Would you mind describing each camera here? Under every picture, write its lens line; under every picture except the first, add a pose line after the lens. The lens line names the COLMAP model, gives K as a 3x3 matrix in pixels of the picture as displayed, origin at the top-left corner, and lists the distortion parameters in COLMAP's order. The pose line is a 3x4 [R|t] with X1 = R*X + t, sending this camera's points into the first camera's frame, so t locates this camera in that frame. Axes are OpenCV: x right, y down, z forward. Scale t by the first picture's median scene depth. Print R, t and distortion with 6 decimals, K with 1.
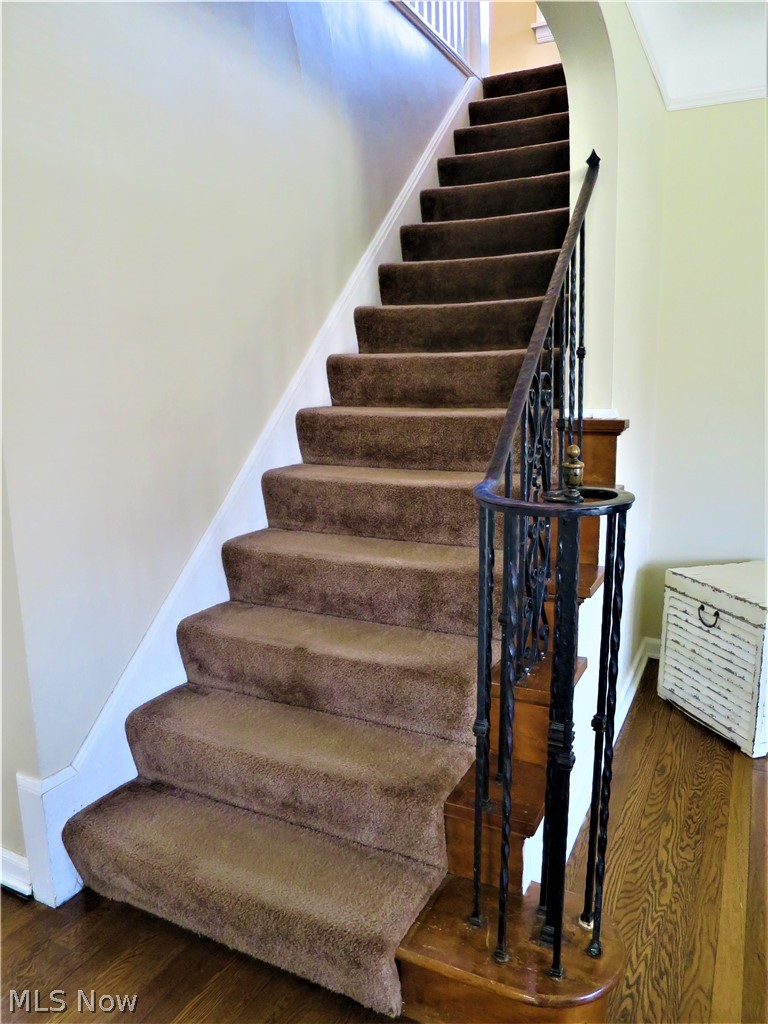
lens RADIAL K [[734.4, 0, 384.4], [0, 734.4, 515.1], [0, 0, 1]] dist [-0.028324, -0.006676]
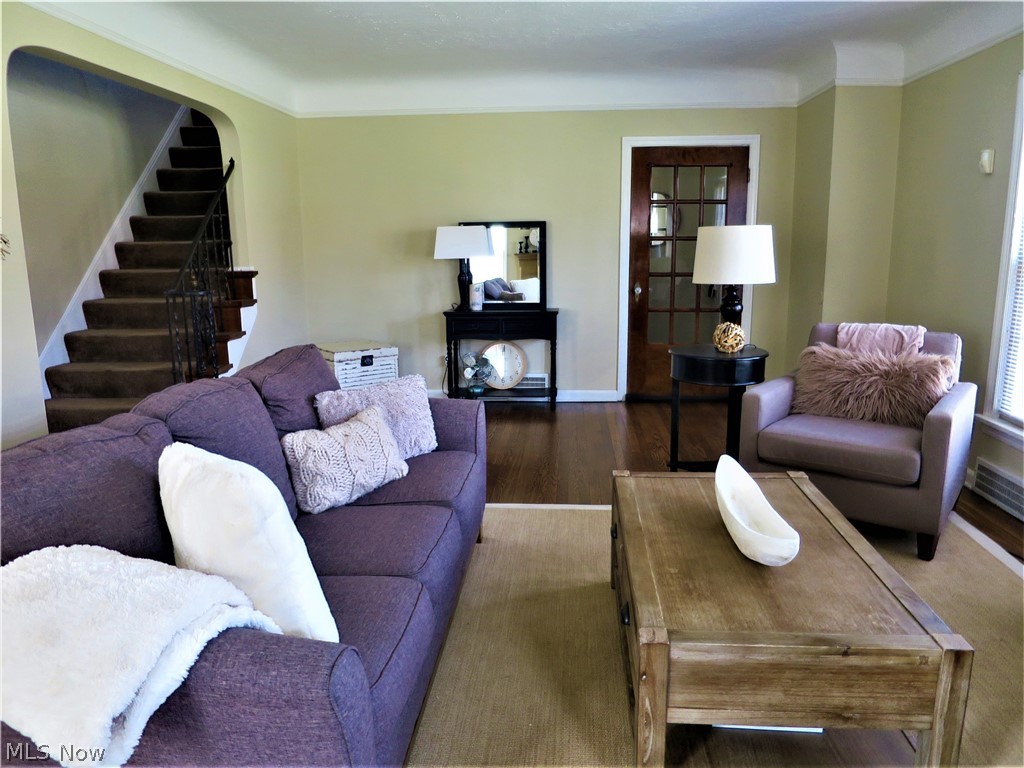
lens RADIAL K [[734.4, 0, 517.1], [0, 734.4, 377.3], [0, 0, 1]] dist [-0.028324, -0.006676]
pose [[0.922945, -0.072783, 0.377988, 0.174100], [0.075193, 0.997134, 0.008403, 0.229738], [-0.377516, 0.020667, 0.925772, -1.348476]]
